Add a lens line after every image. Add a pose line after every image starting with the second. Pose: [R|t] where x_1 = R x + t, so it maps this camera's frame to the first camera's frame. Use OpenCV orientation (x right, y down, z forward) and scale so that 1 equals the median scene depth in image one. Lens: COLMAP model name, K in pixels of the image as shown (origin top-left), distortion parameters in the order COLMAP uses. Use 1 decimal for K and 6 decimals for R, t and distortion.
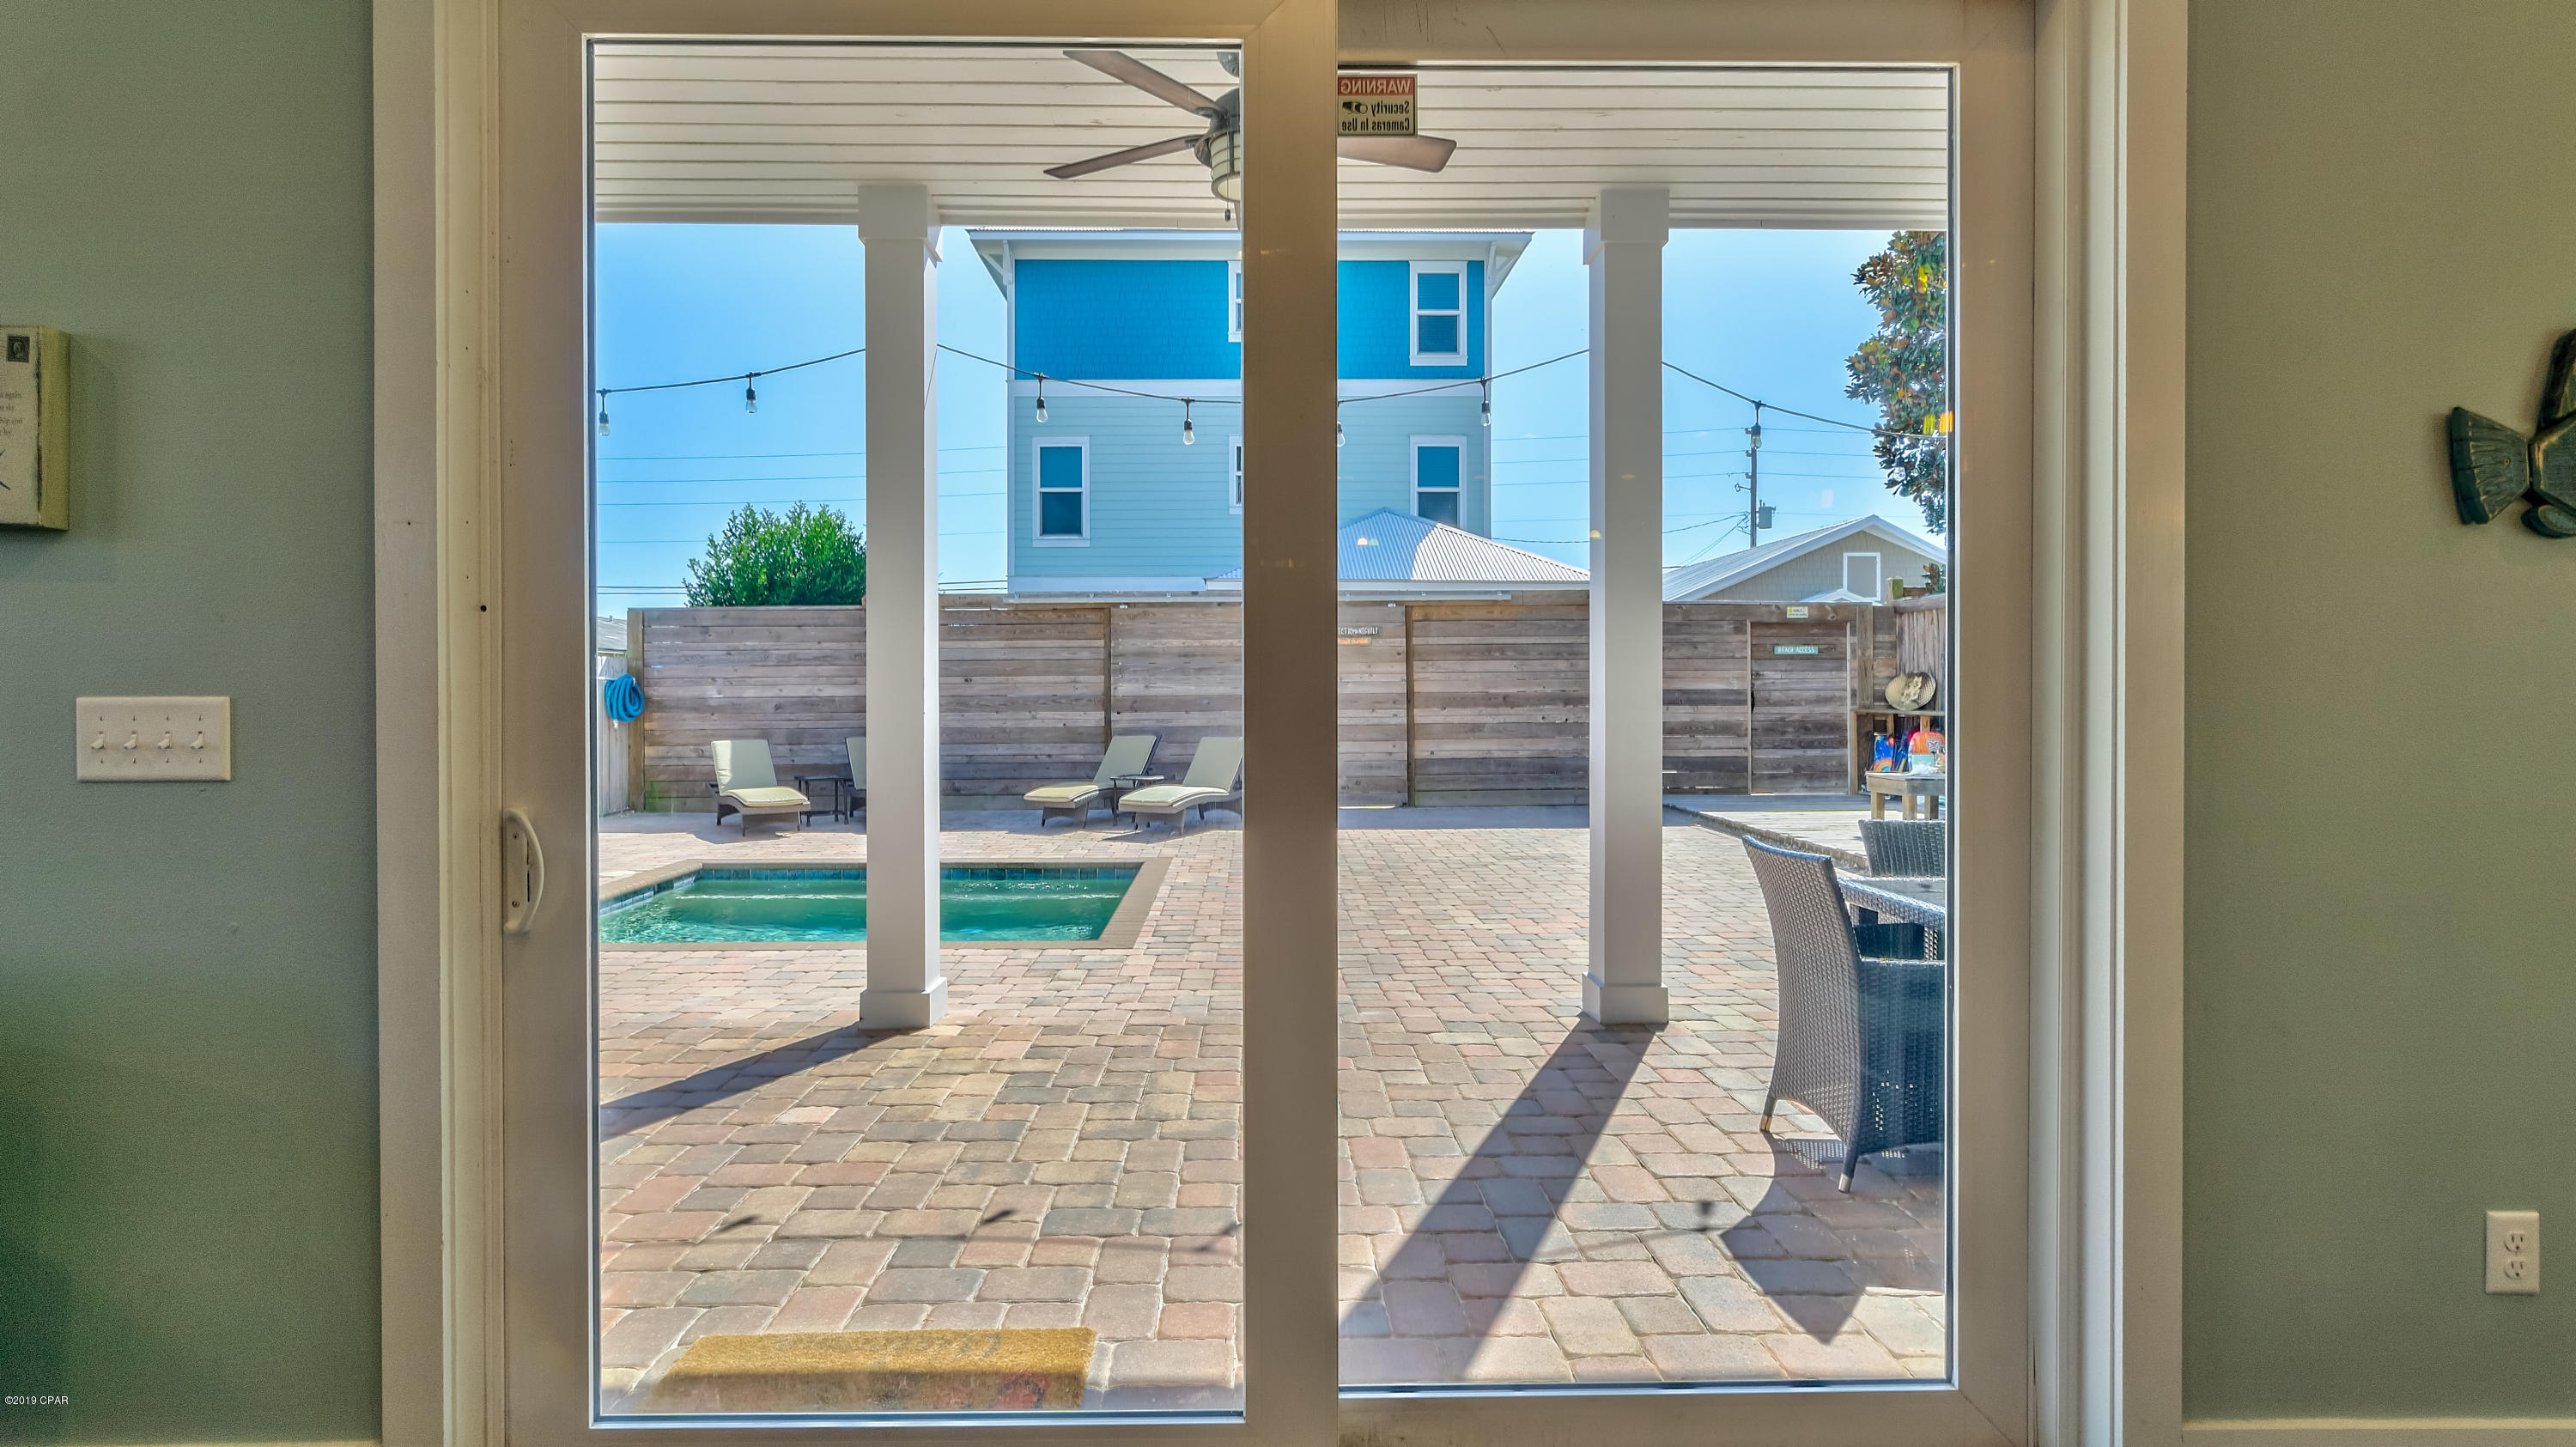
lens RADIAL K [[1228.7, 0, 1193.7], [0, 1228.7, 709.9], [0, 0, 1]] dist [-0.002233, 0.000147]
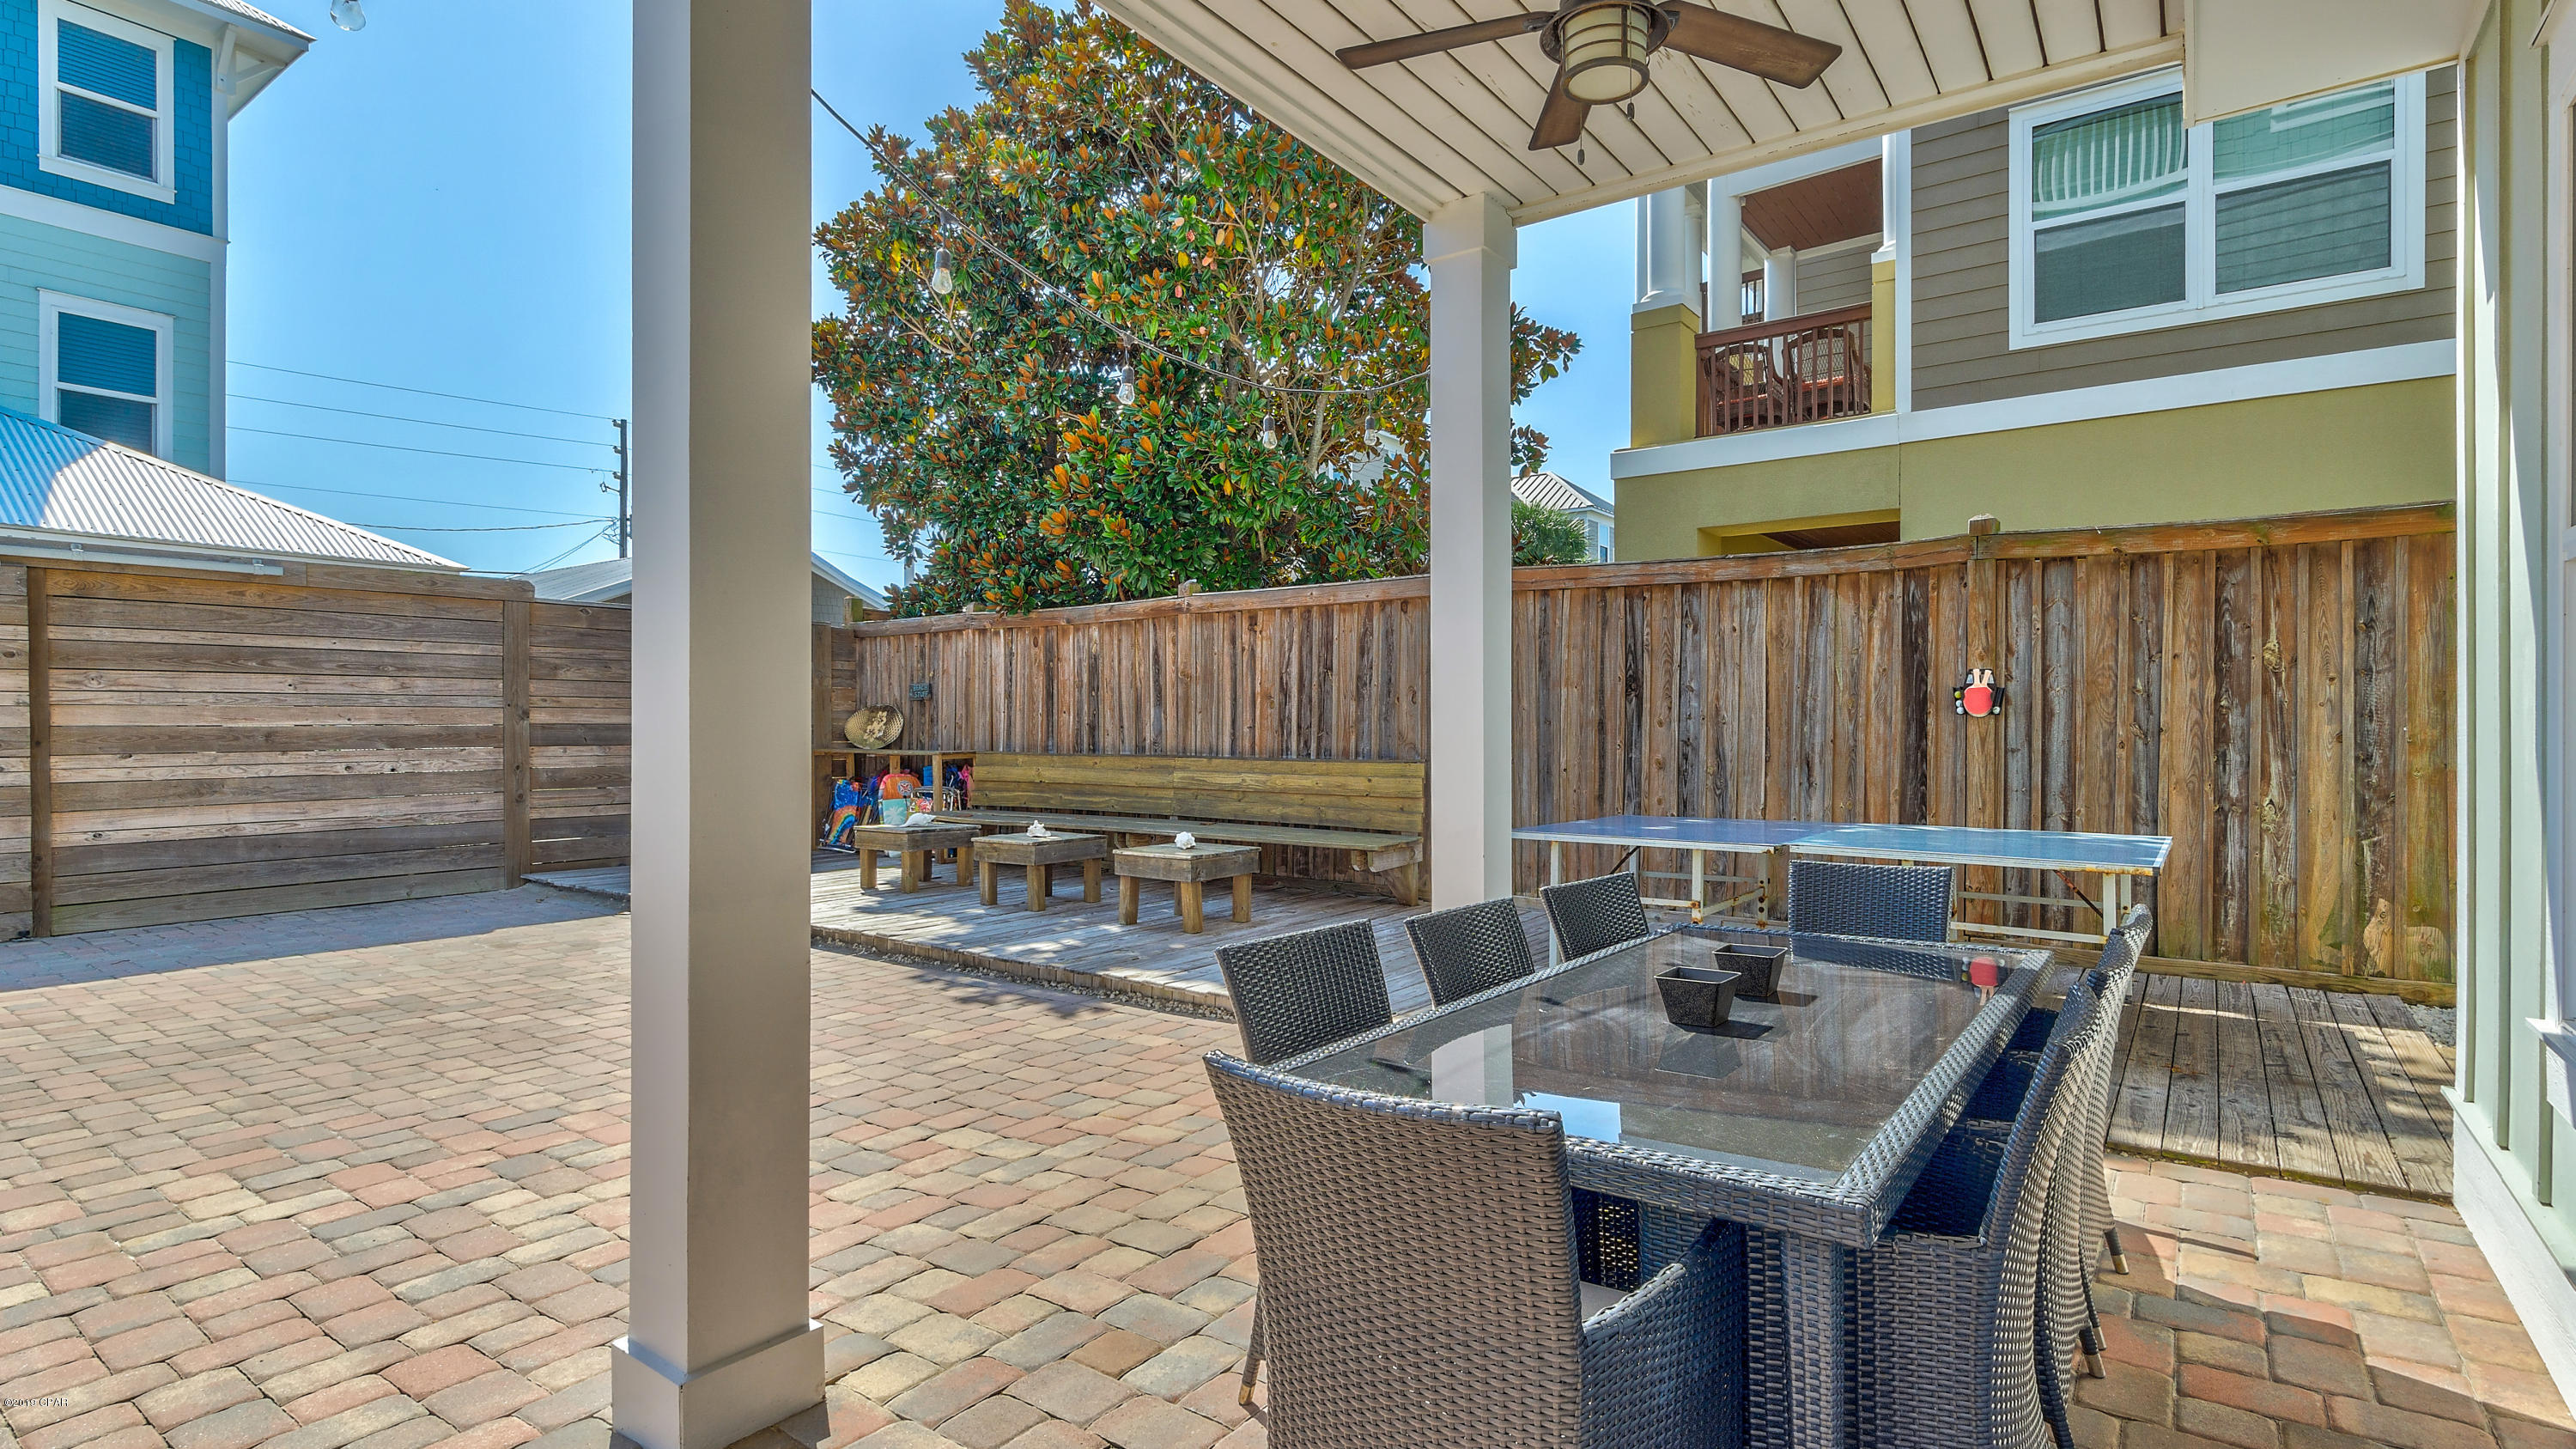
lens RADIAL K [[1280.2, 0, 1425.0], [0, 1280.2, 720.9], [0, 0, 1]] dist [-0.004419, 0.005745]
pose [[0.539946, 0.008026, 0.841661, 0.028602], [0.010234, 0.999818, -0.016100, -0.001303], [-0.841637, 0.017307, 0.539766, 0.174320]]
